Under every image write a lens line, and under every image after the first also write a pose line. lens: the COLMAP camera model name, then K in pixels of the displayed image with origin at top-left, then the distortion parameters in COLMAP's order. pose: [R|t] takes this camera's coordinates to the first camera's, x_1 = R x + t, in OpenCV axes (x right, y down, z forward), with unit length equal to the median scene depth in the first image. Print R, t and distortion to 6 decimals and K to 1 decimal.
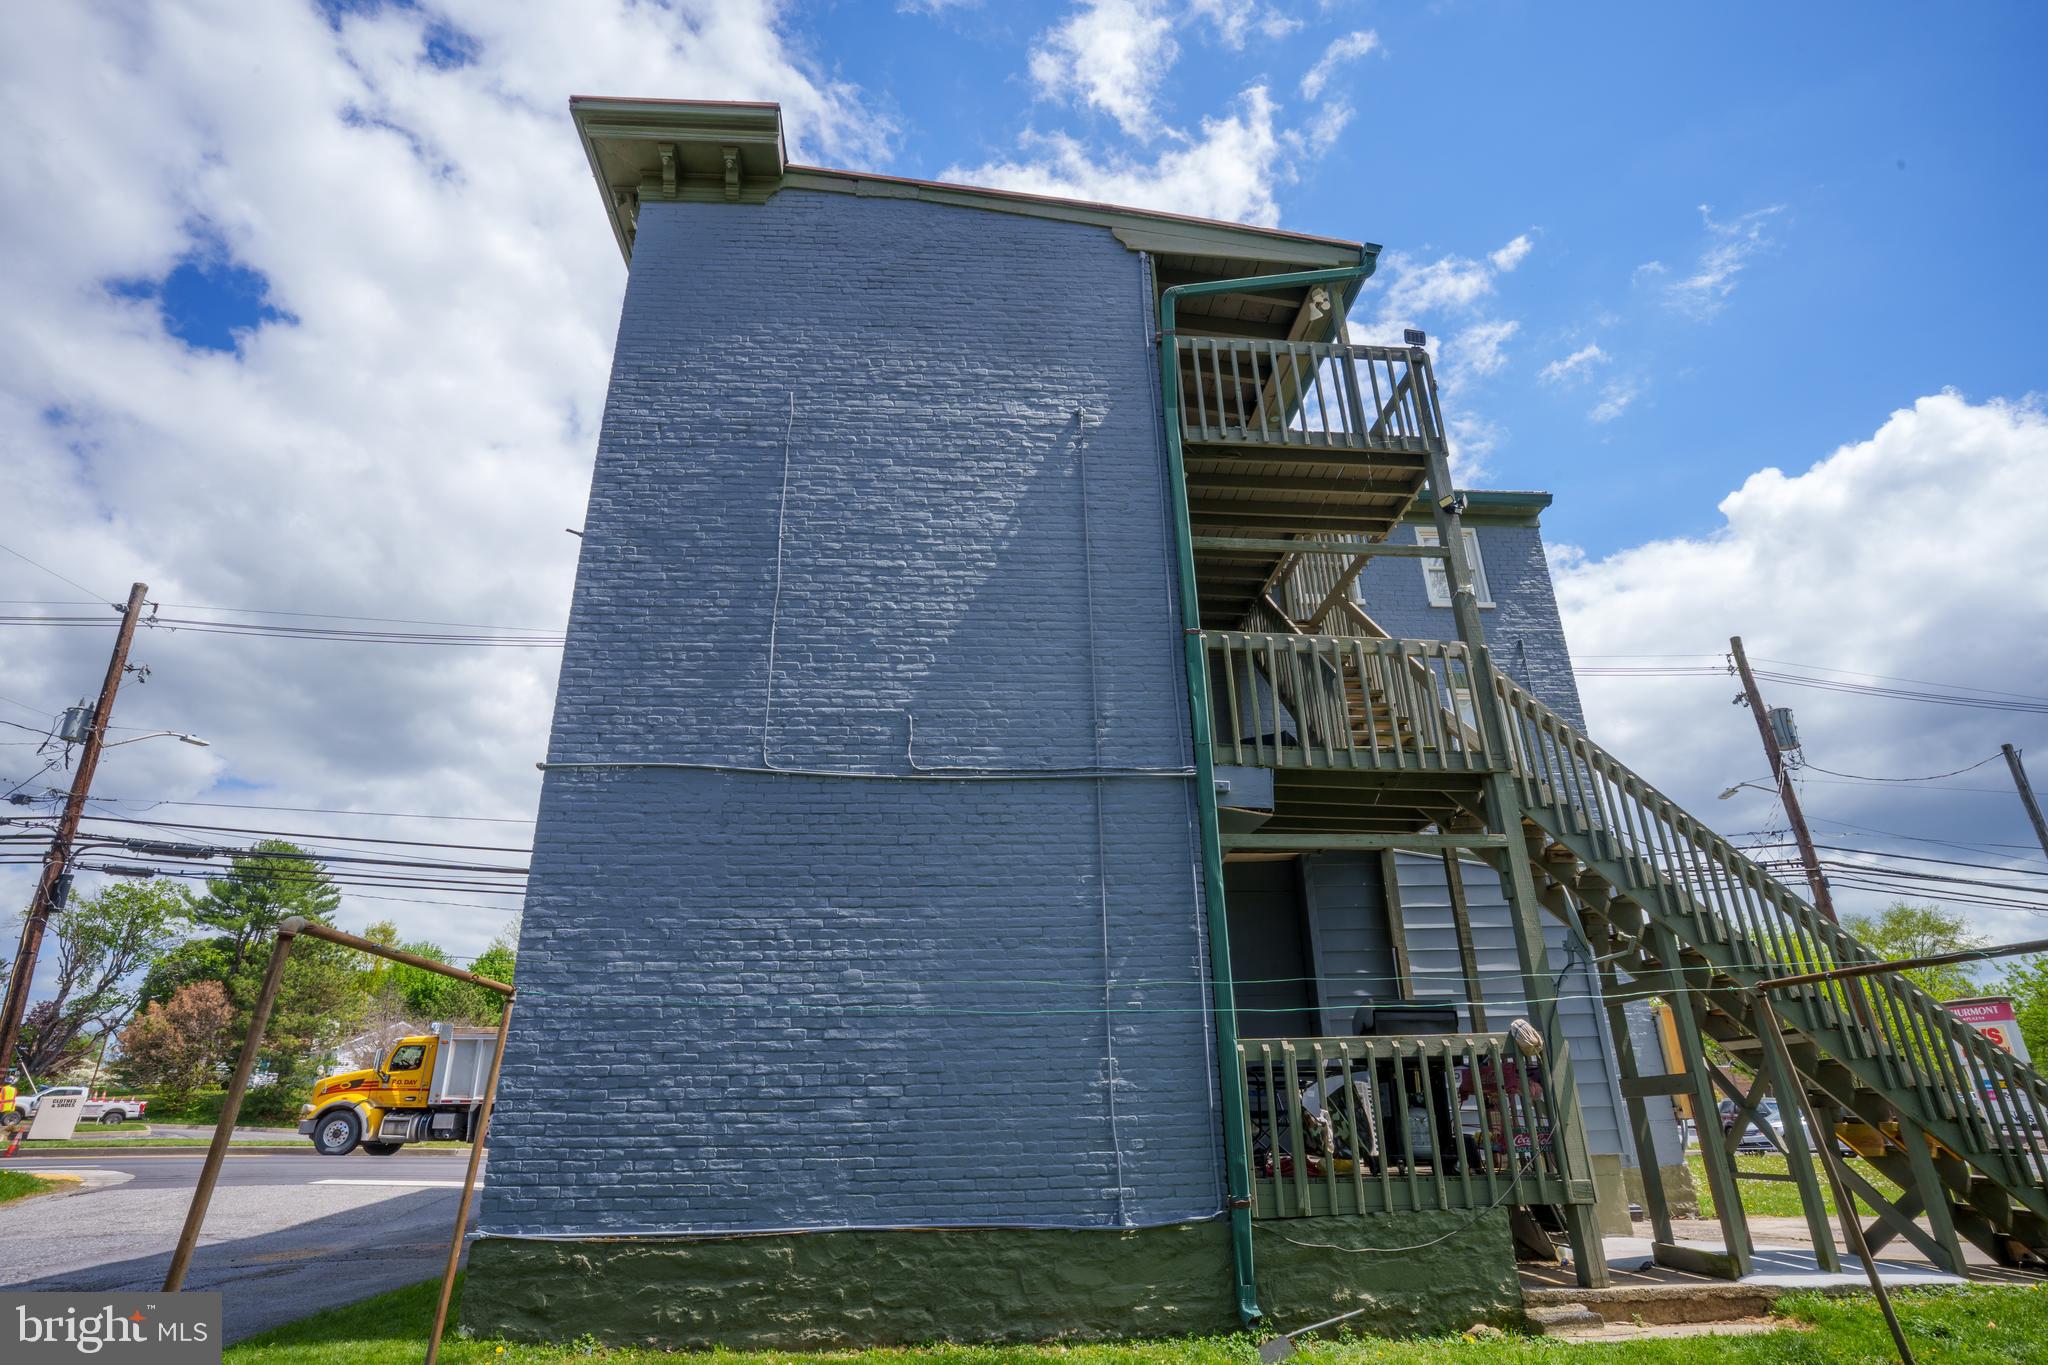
lens RADIAL K [[1066.2, 0, 1024.0], [0, 1066.2, 682.5], [0, 0, 1]] dist [-0.088233, 0.050620]
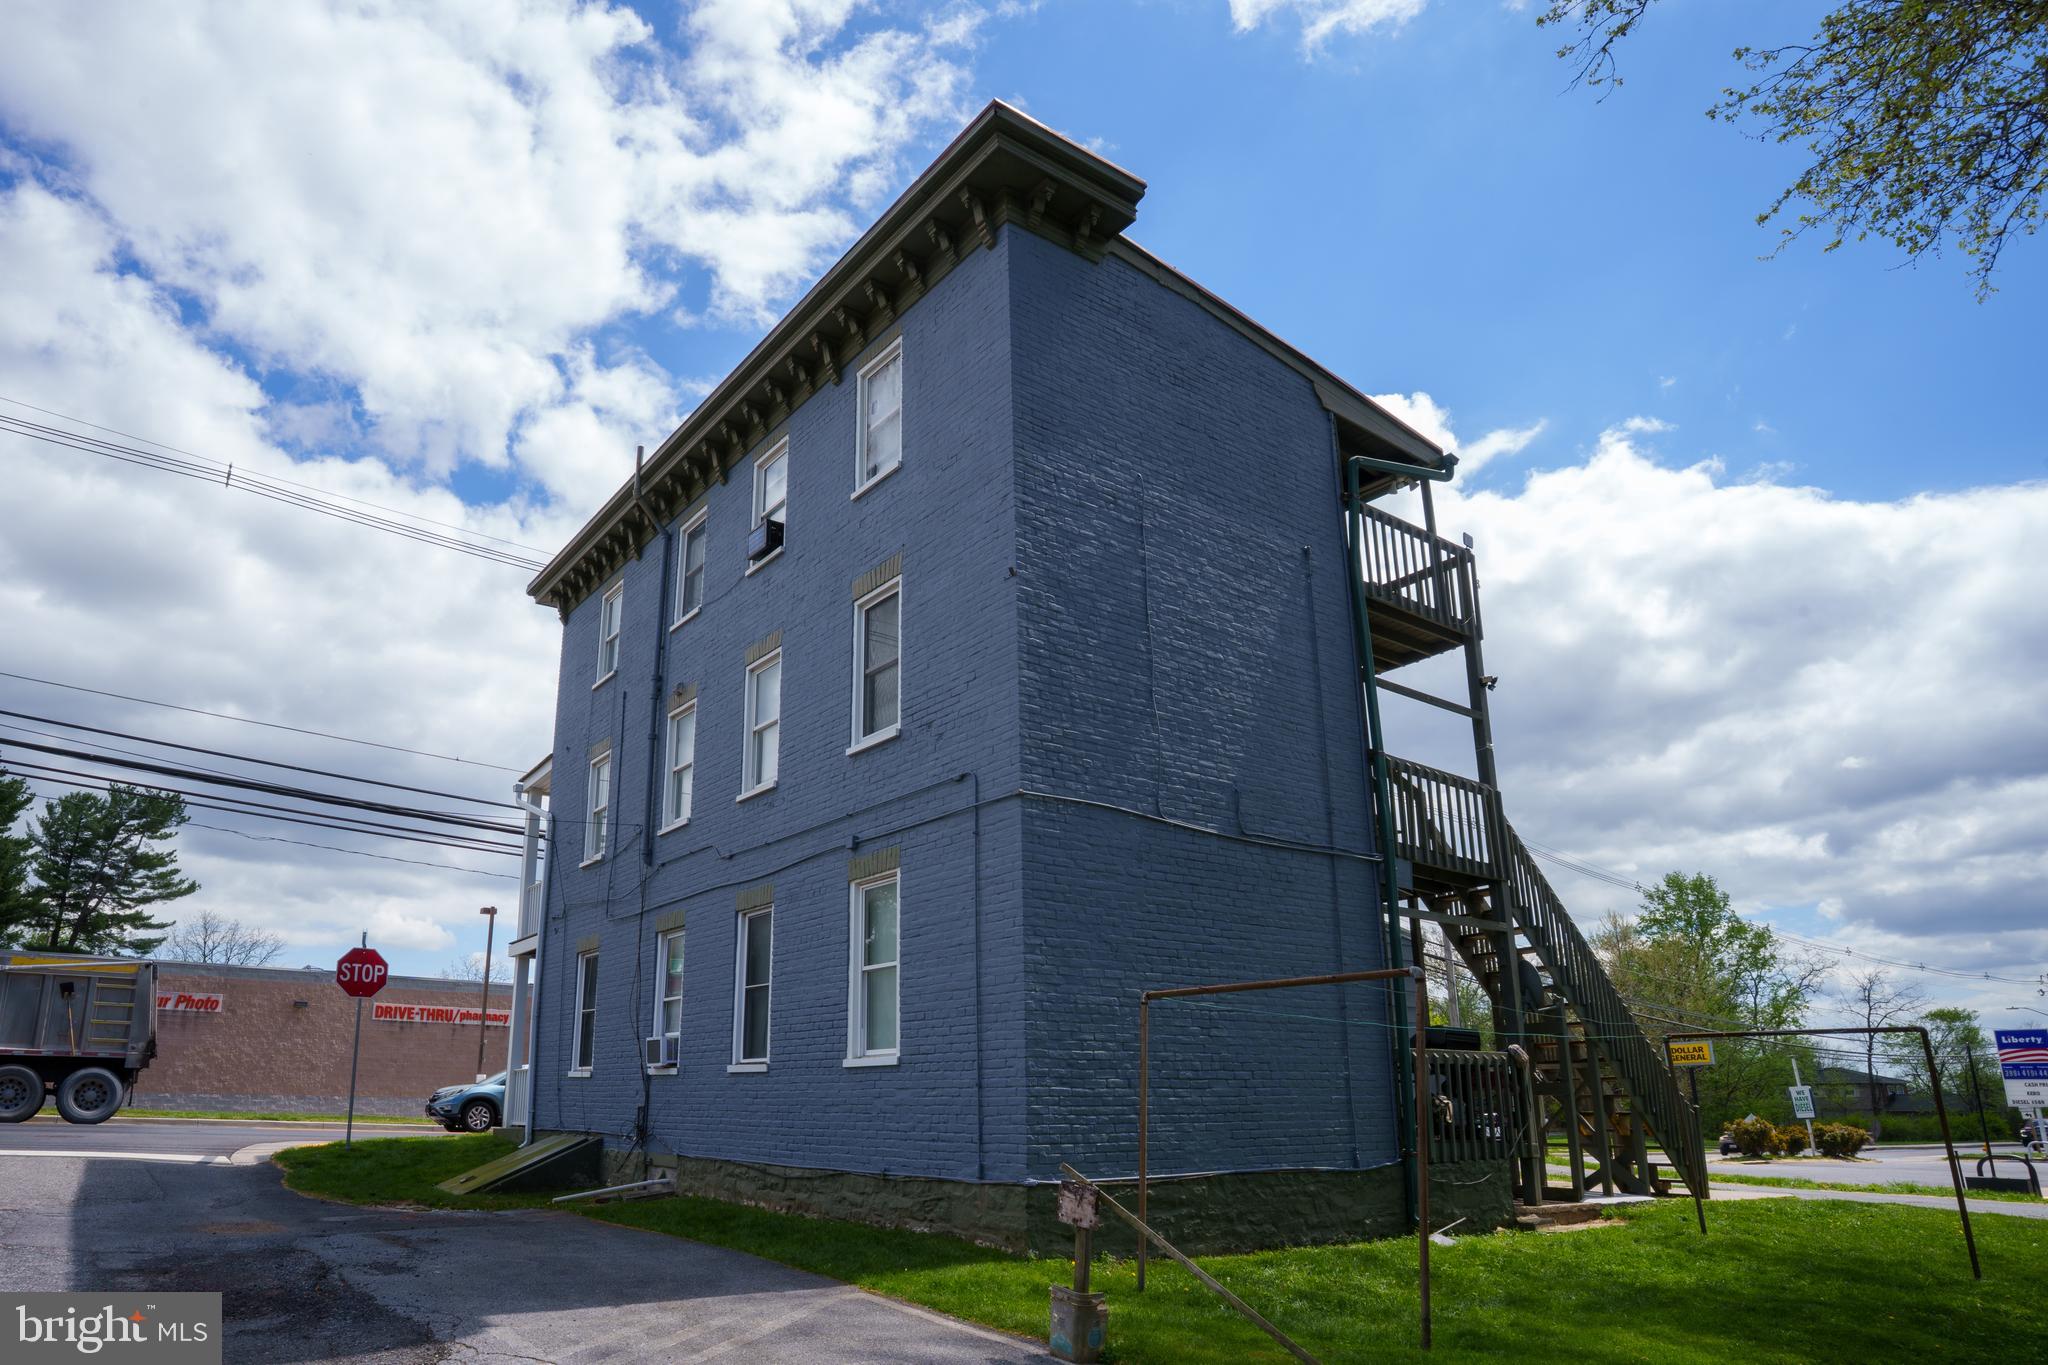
lens RADIAL K [[1232.4, 0, 1016.2], [0, 1232.4, 727.4], [0, 0, 1]] dist [-0.080516, 0.000928]
pose [[0.851854, 0.179210, 0.492167, -1.215066], [-0.231700, 0.971640, 0.047234, -0.054753], [-0.469744, -0.154271, 0.869219, -0.163766]]
